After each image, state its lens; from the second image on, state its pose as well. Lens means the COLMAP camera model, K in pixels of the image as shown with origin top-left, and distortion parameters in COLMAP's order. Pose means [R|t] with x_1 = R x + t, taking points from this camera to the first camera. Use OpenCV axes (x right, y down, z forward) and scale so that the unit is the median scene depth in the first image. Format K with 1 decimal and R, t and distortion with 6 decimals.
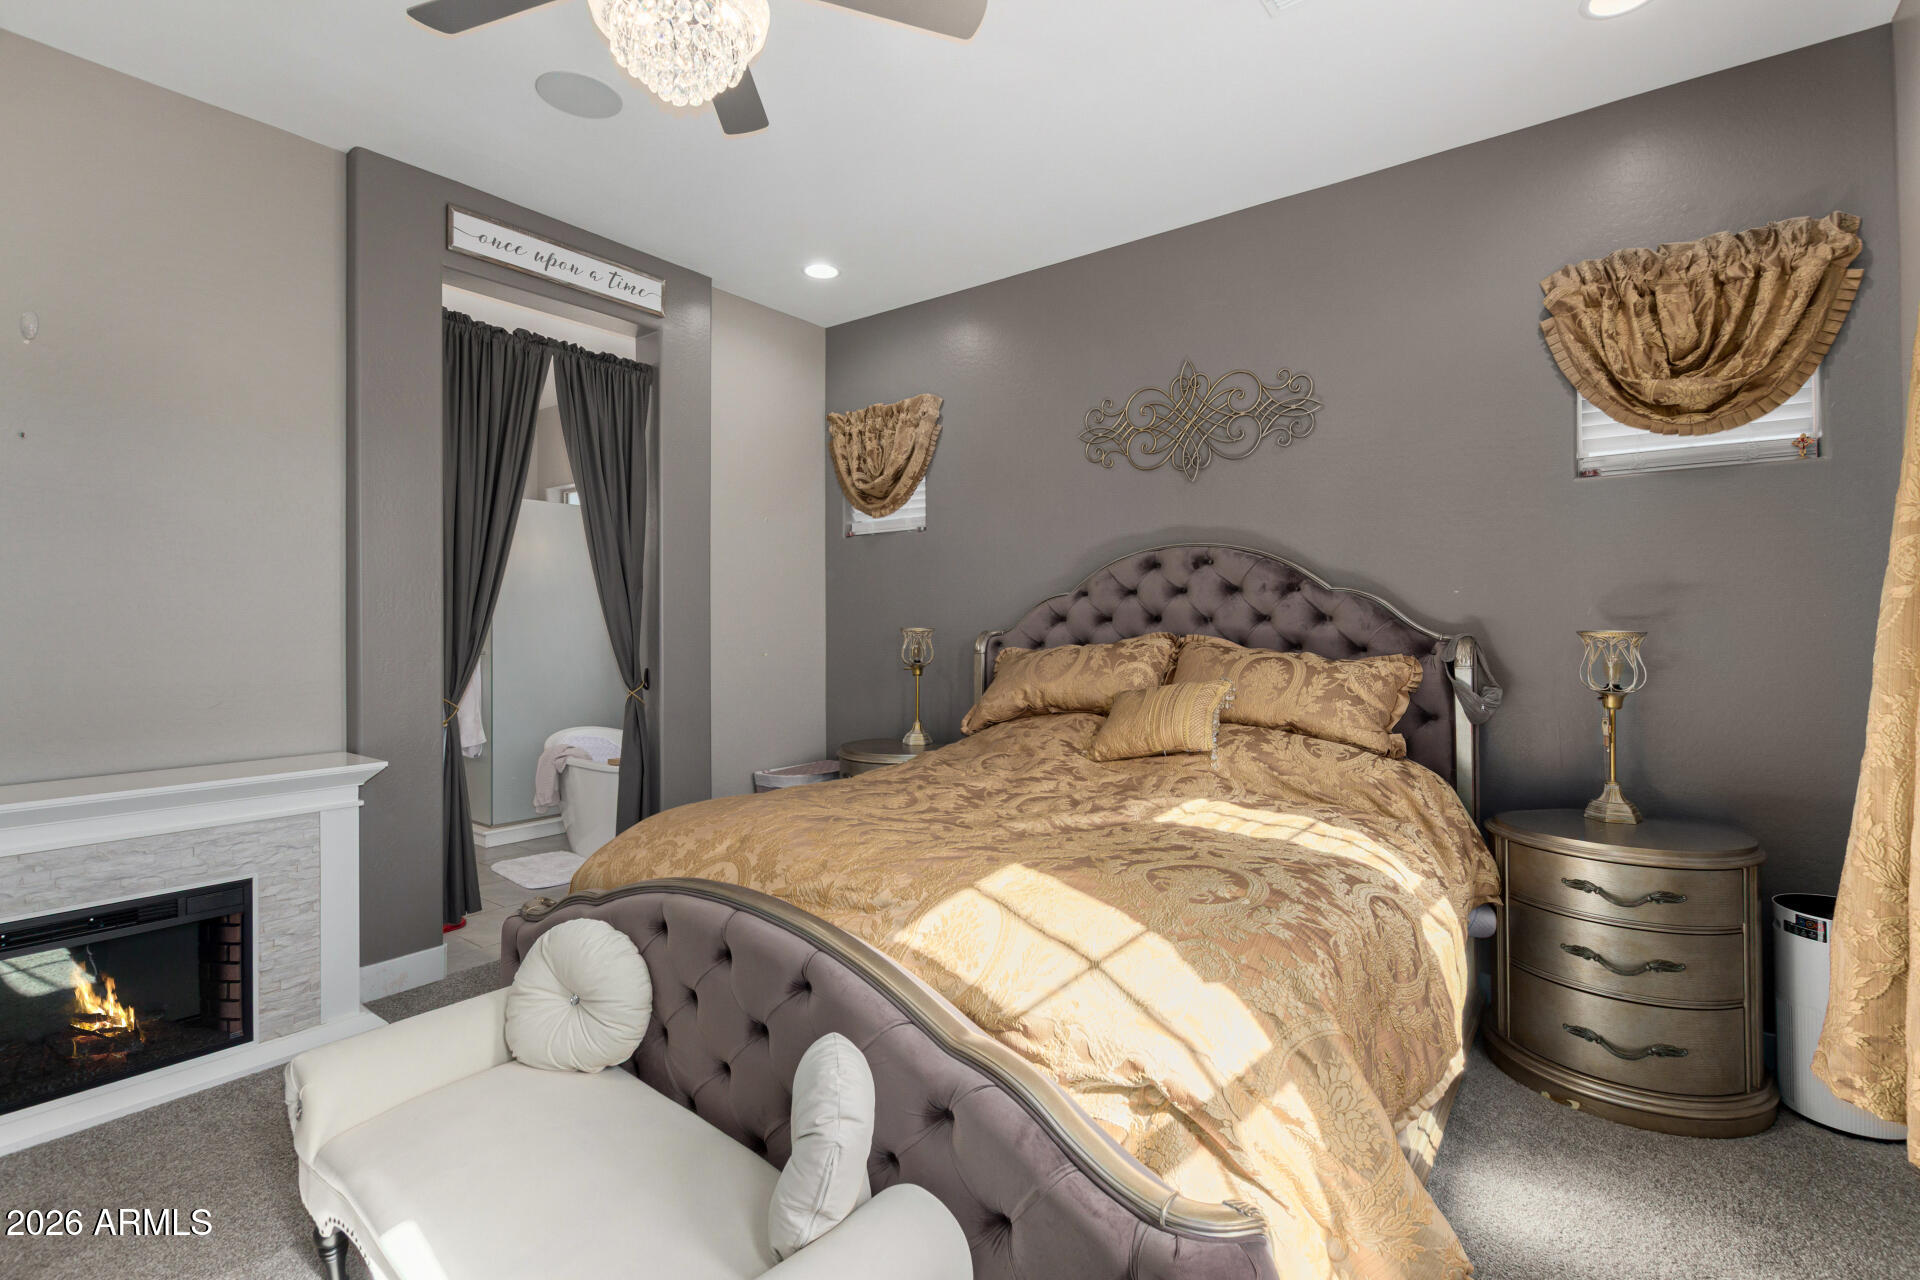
lens RADIAL K [[879.3, 0, 953.3], [0, 879.3, 624.0], [0, 0, 1]] dist [-0.015180, 0.000387]
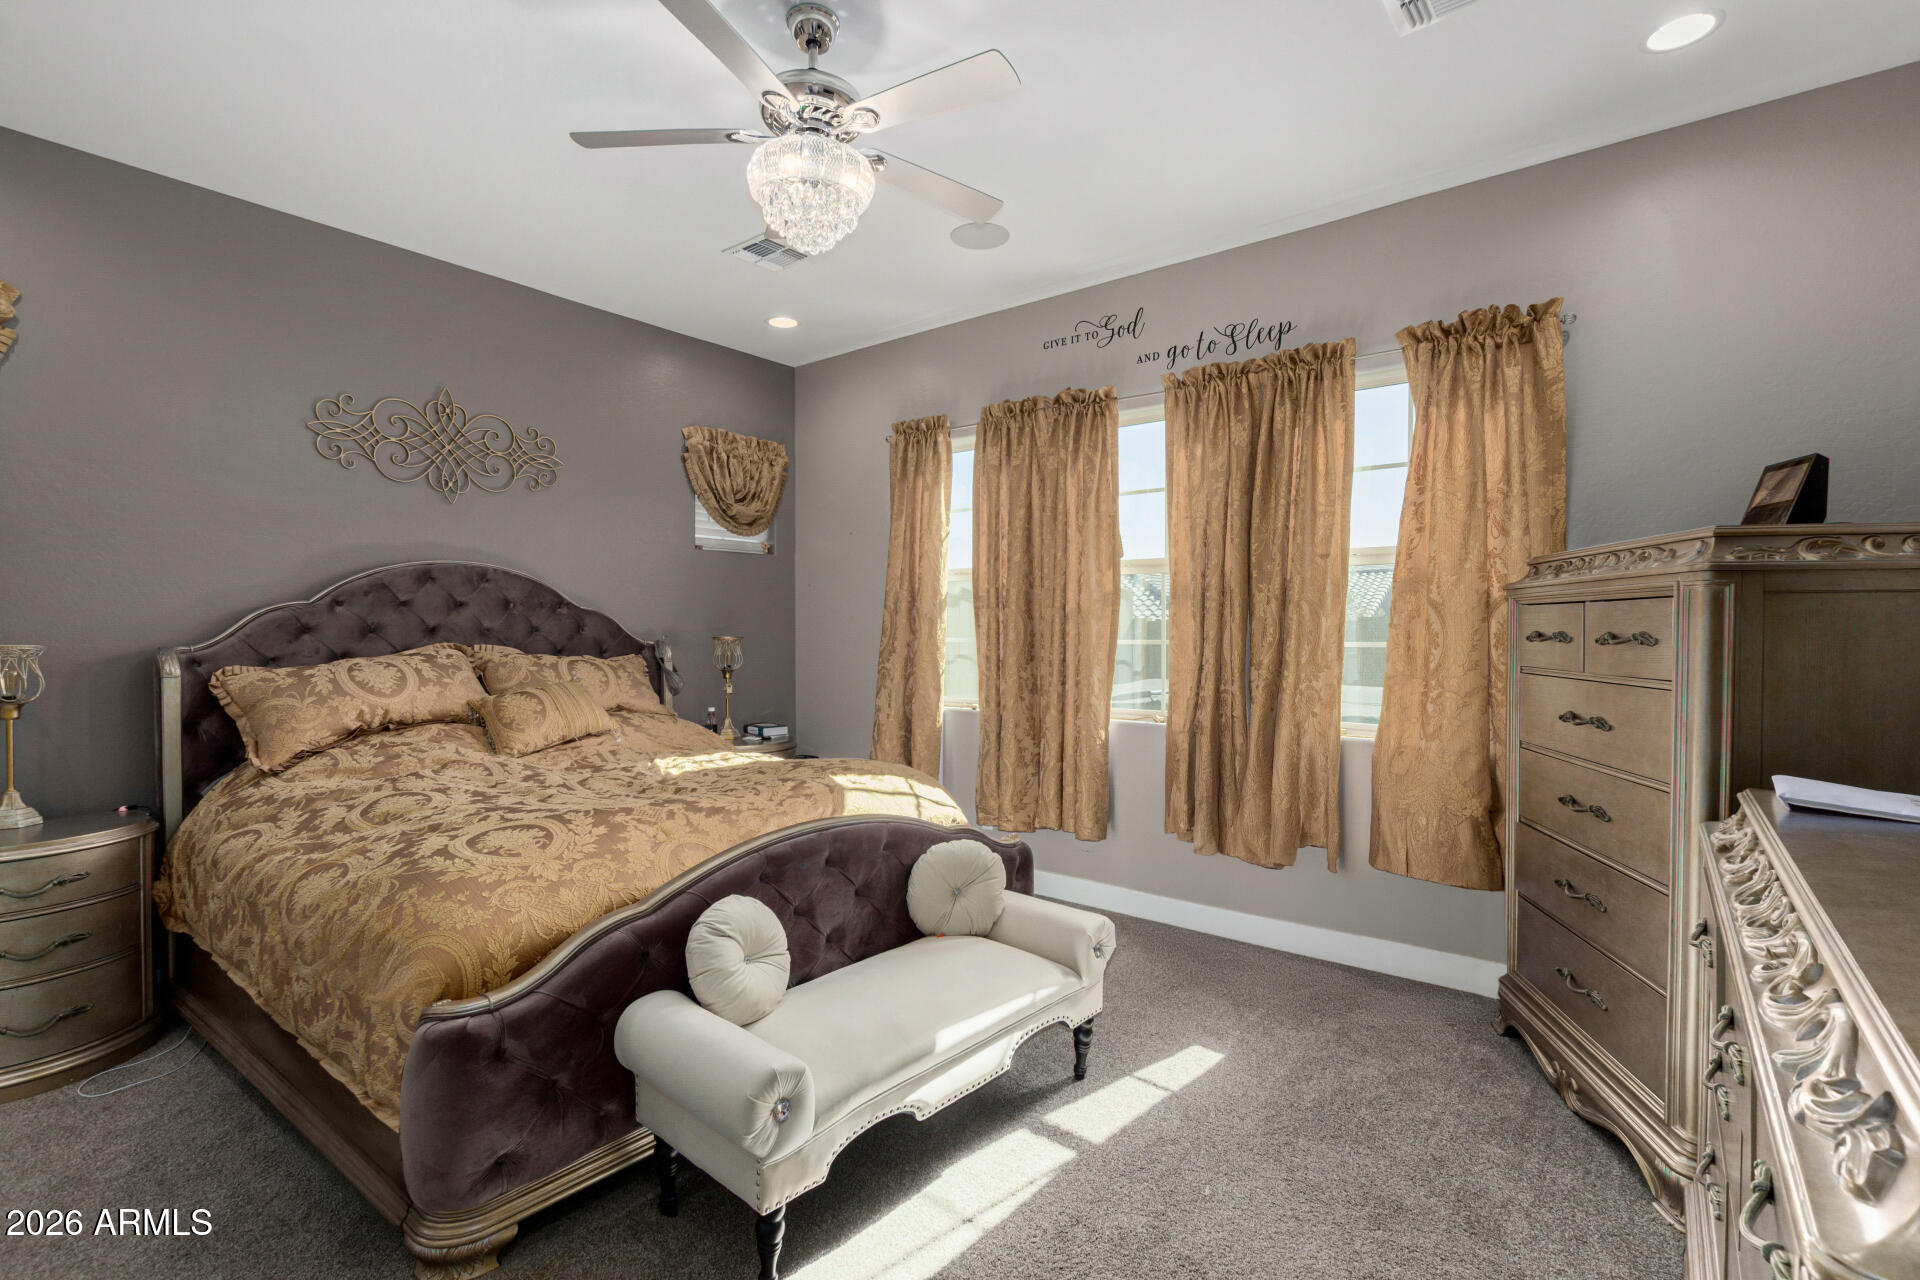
lens RADIAL K [[879.3, 0, 953.3], [0, 879.3, 624.0], [0, 0, 1]] dist [-0.015180, 0.000387]
pose [[0.004616, 0.003044, 0.999985, -0.876404], [0.001517, 0.999994, -0.003051, -0.009991], [-0.999988, 0.001531, 0.004611, 0.404070]]
